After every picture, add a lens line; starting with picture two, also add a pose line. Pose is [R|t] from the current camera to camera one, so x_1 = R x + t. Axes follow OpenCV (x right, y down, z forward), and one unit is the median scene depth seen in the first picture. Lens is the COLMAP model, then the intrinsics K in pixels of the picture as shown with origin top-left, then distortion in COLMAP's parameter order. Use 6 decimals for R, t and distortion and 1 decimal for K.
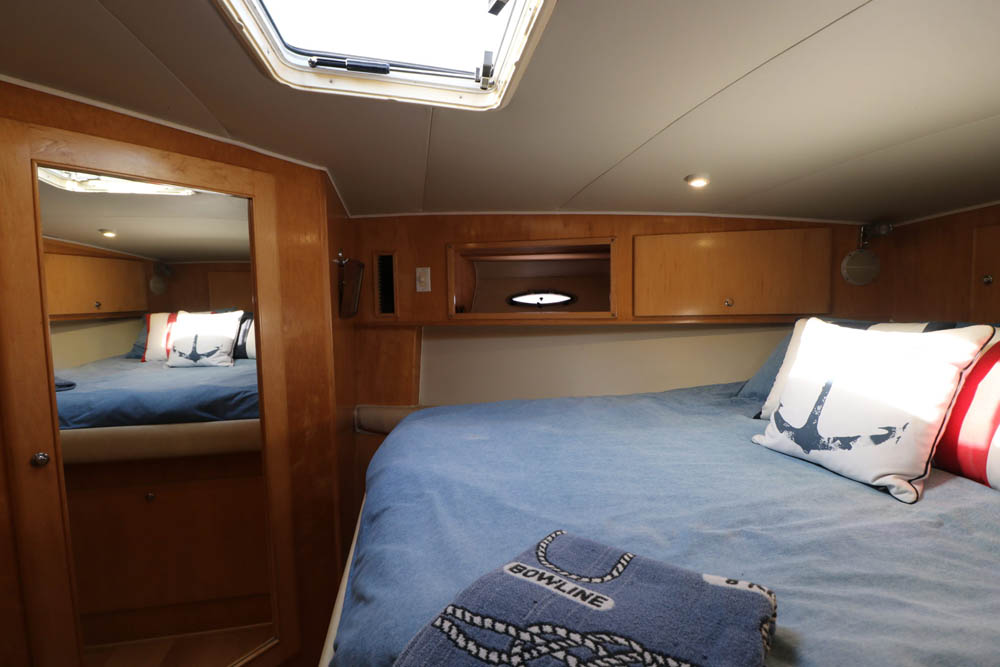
lens RADIAL K [[461.6, 0, 500.0], [0, 461.6, 336.2], [0, 0, 1]] dist [-0.012153, -0.003351]
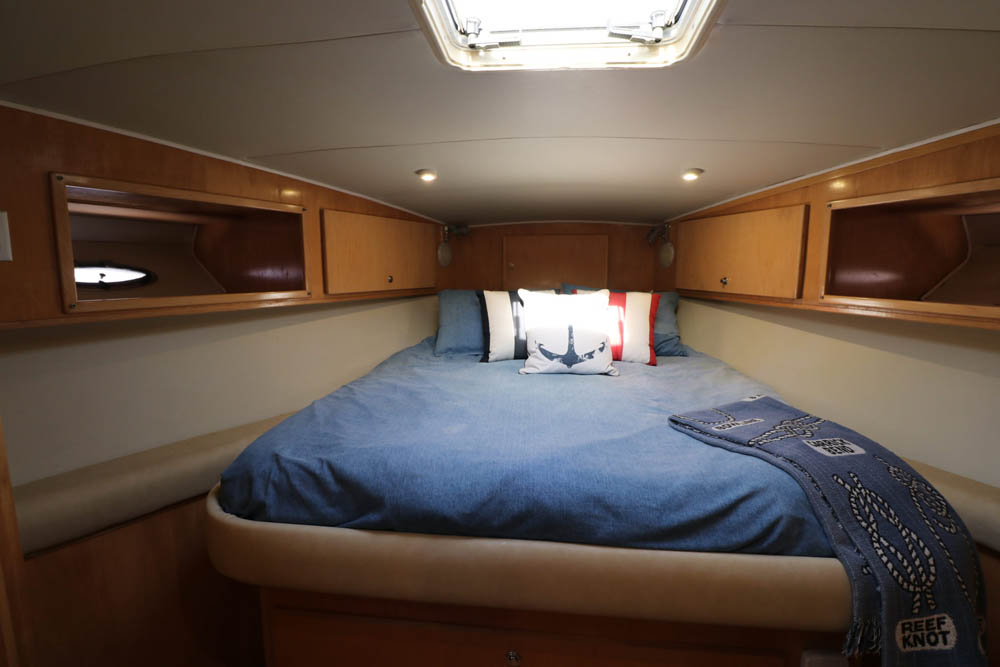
lens RADIAL K [[461.6, 0, 508.3], [0, 461.6, 335.9], [0, 0, 1]] dist [-0.012153, -0.003351]
pose [[0.281918, -0.115560, 0.952454, -0.683037], [0.074315, 0.992368, 0.098406, -0.031396], [-0.956556, 0.043039, 0.288354, 0.490379]]
